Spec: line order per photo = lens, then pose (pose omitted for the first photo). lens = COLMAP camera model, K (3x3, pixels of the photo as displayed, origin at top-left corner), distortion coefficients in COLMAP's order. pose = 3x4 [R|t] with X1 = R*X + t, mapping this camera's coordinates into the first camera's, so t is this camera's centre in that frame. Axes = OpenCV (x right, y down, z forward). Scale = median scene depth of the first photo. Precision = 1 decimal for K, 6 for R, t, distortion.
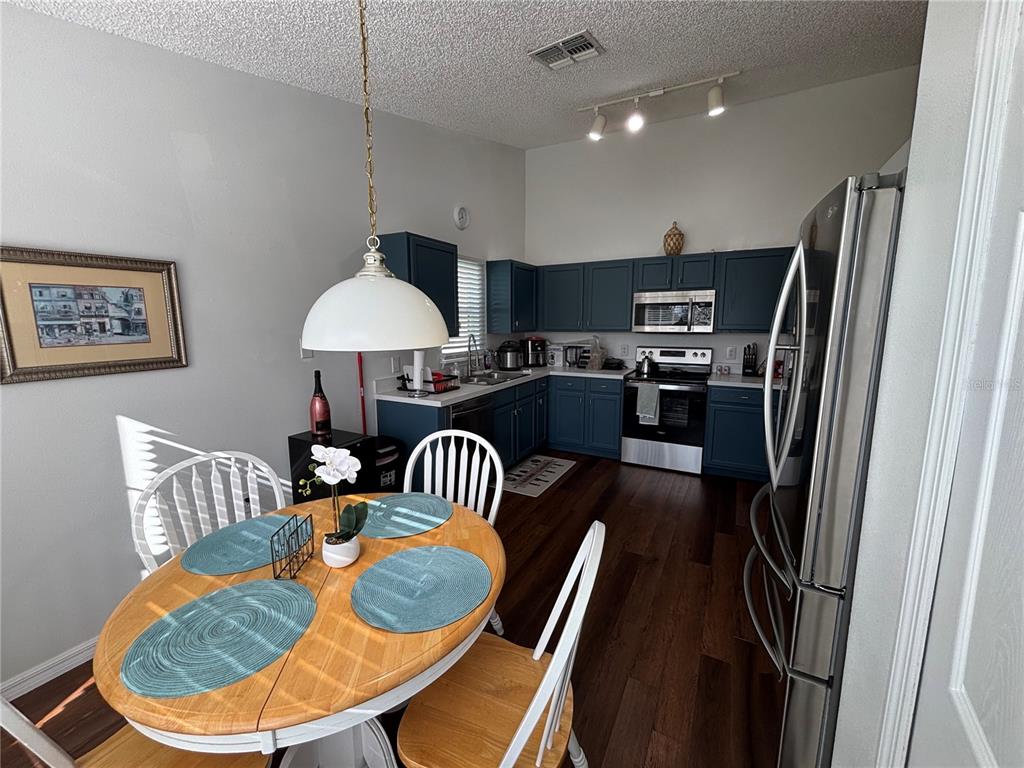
lens RADIAL K [[414.1, 0, 512.5], [0, 414.1, 382.1], [0, 0, 1]] dist [-0.000171, 0.000348]
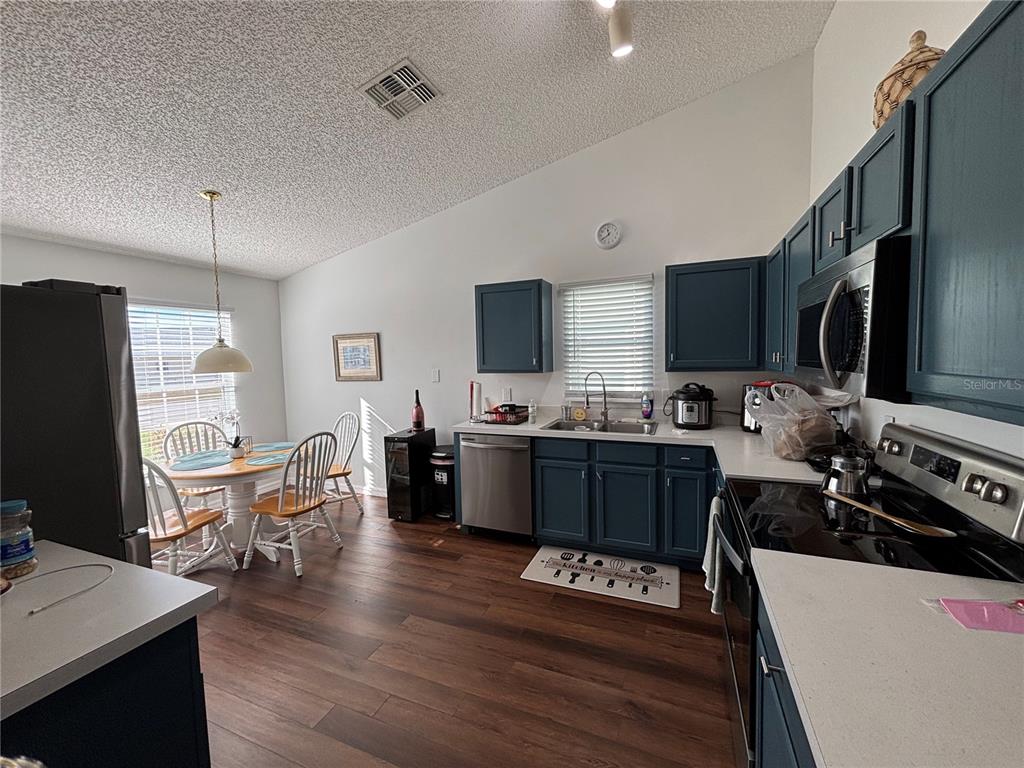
lens RADIAL K [[414.1, 0, 512.5], [0, 414.1, 382.1], [0, 0, 1]] dist [-0.000171, 0.000348]
pose [[0.098802, 0.066189, -0.992903, 0.716916], [-0.124504, 0.990767, 0.053657, -0.117792], [0.987288, 0.118319, 0.106131, 0.745879]]
